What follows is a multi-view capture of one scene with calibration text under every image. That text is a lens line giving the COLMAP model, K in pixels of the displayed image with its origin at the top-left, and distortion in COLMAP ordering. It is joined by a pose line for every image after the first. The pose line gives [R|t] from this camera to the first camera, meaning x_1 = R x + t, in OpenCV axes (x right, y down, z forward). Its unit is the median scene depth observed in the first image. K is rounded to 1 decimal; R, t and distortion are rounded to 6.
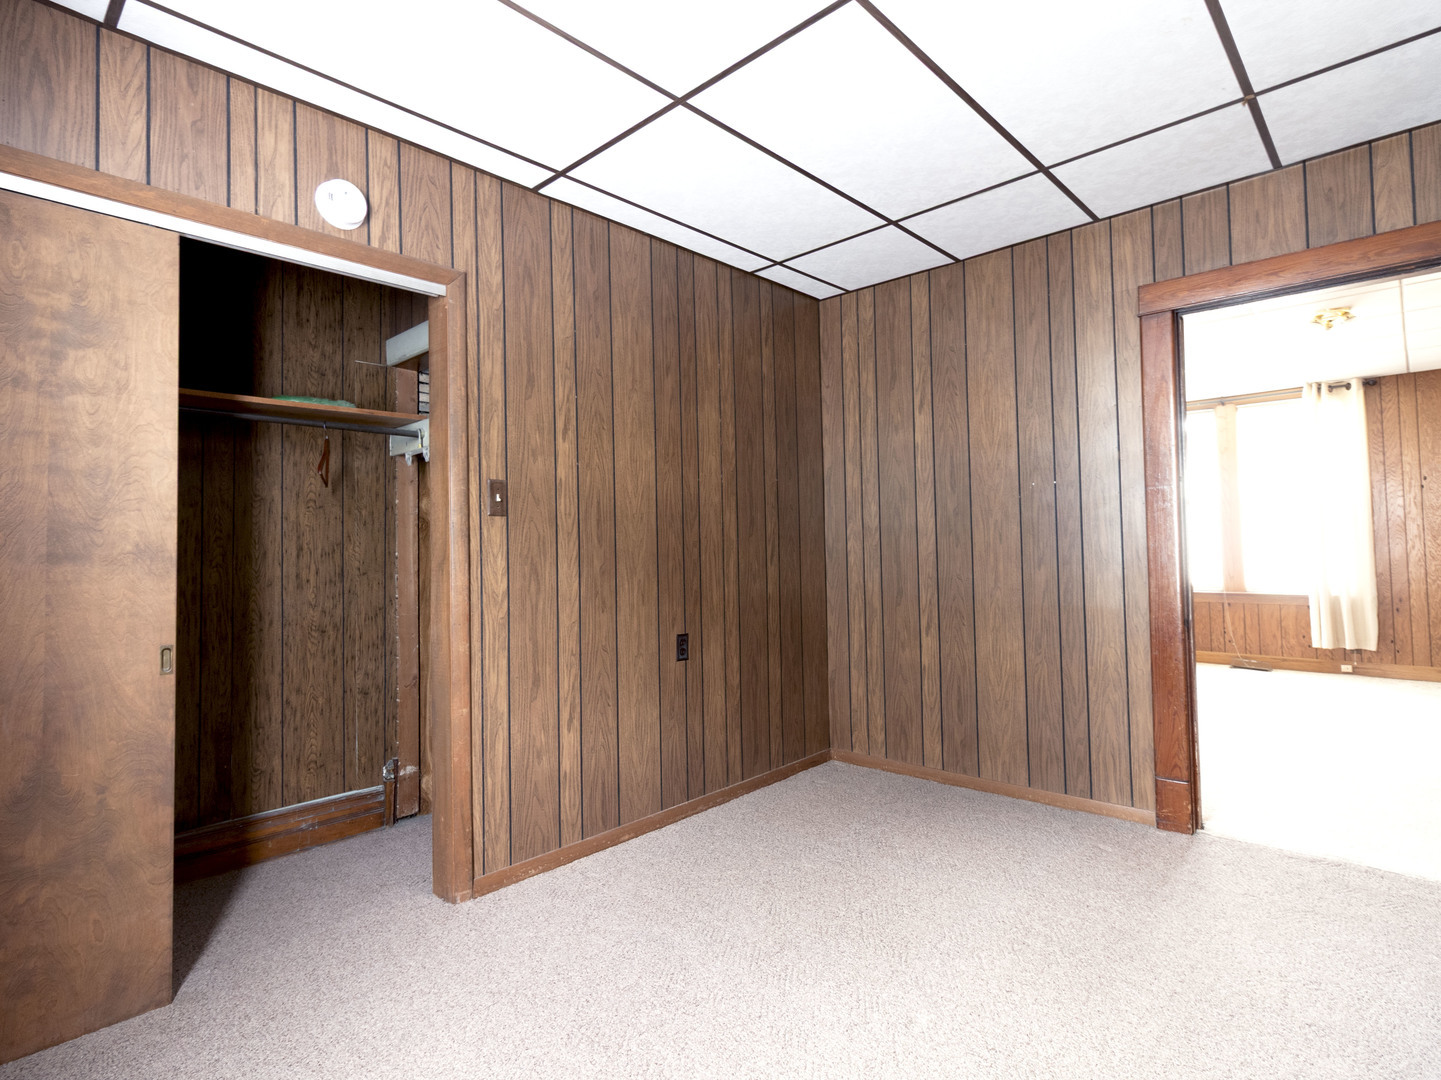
lens RADIAL K [[755.6, 0, 720.9], [0, 755.6, 522.9], [0, 0, 1]] dist [-0.000403, 0.000455]
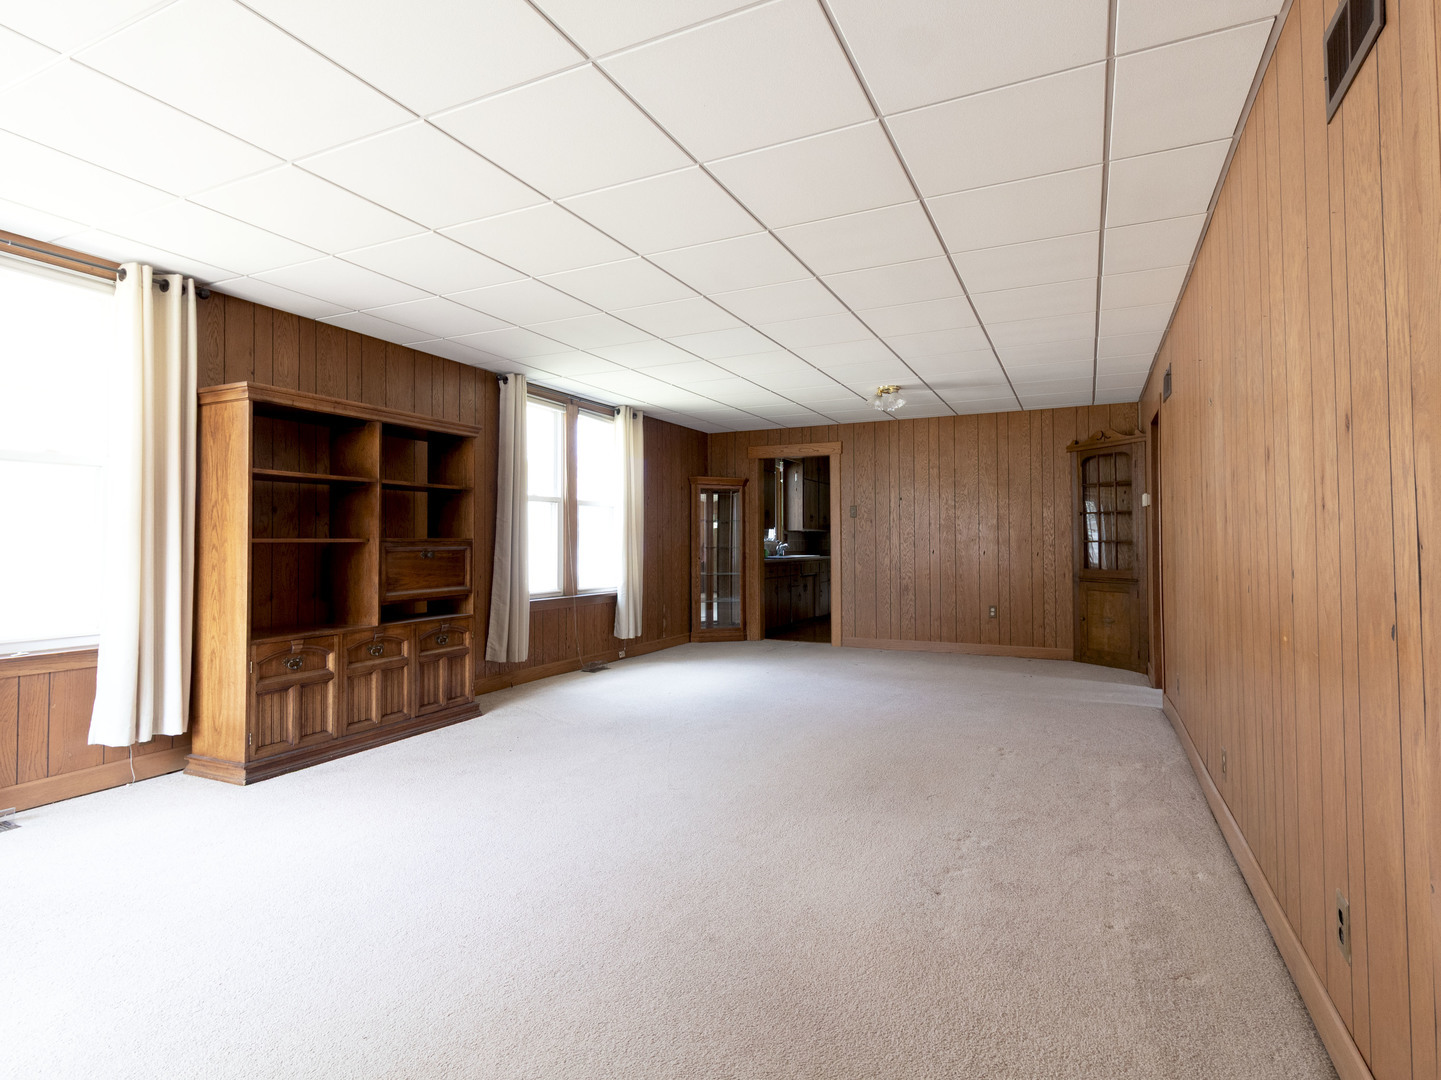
lens RADIAL K [[755.6, 0, 720.9], [0, 755.6, 522.9], [0, 0, 1]] dist [-0.000403, 0.000455]
pose [[-0.292397, 0.046708, 0.955156, -0.352161], [-0.021208, 0.998244, -0.055308, 0.052861], [-0.956062, -0.036429, -0.290893, 1.237579]]
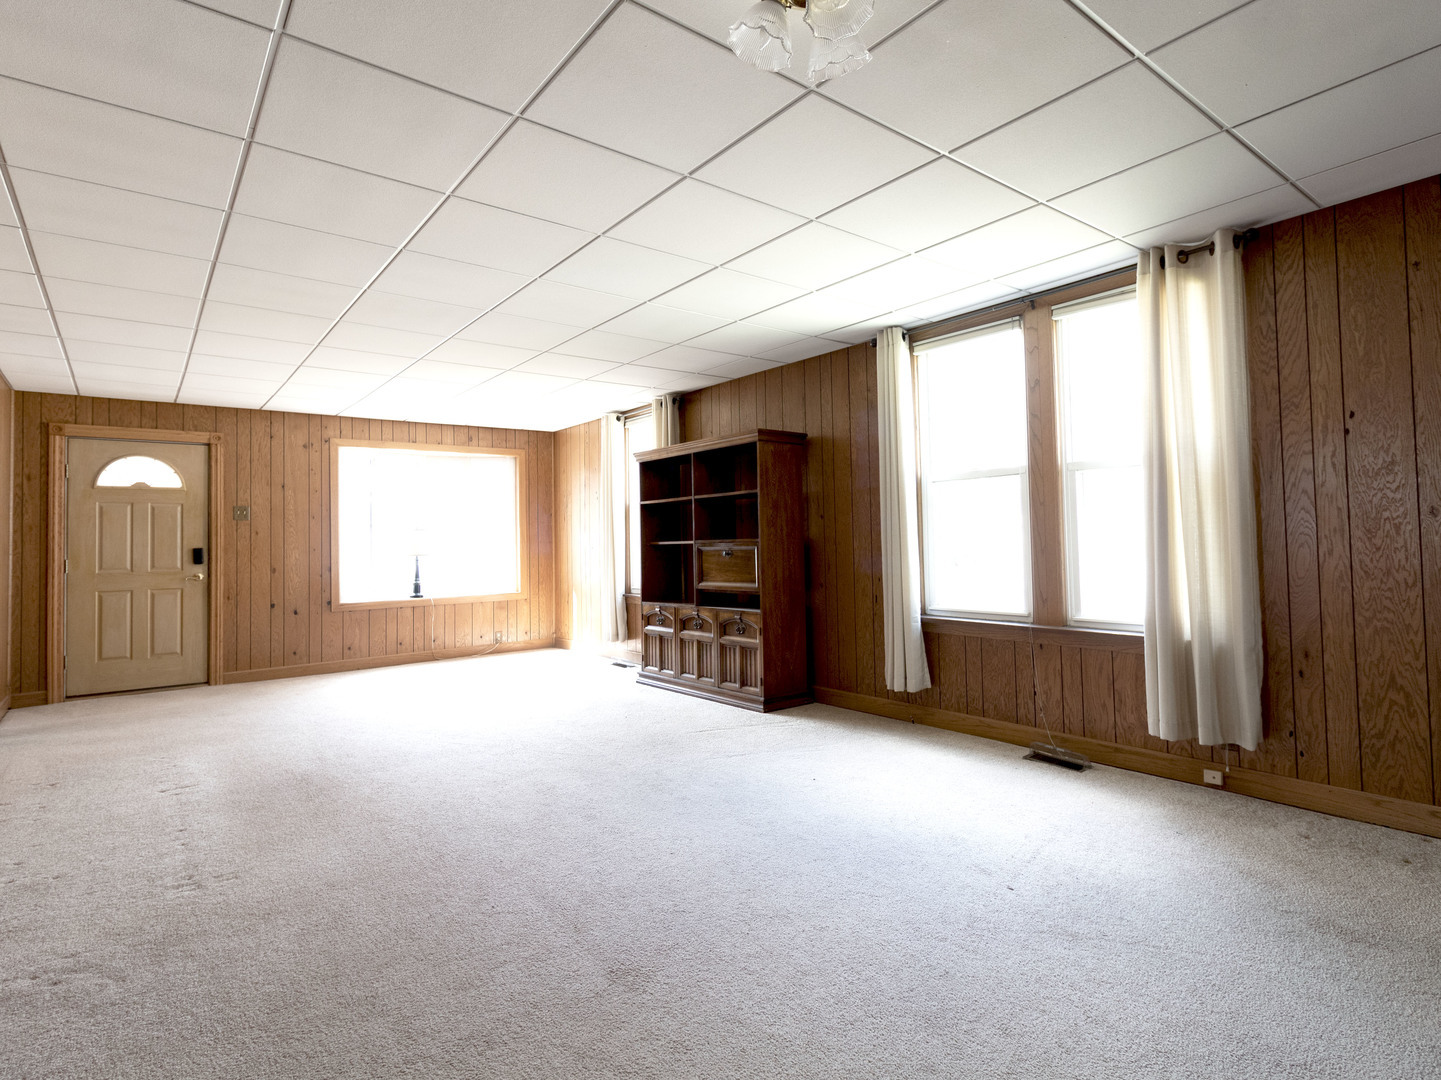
lens RADIAL K [[755.6, 0, 720.9], [0, 755.6, 522.9], [0, 0, 1]] dist [-0.000403, 0.000455]
pose [[0.987131, -0.001509, -0.159908, 0.586826], [0.002457, 0.999981, 0.005727, 0.008600], [0.159896, -0.006047, 0.987115, 0.428584]]
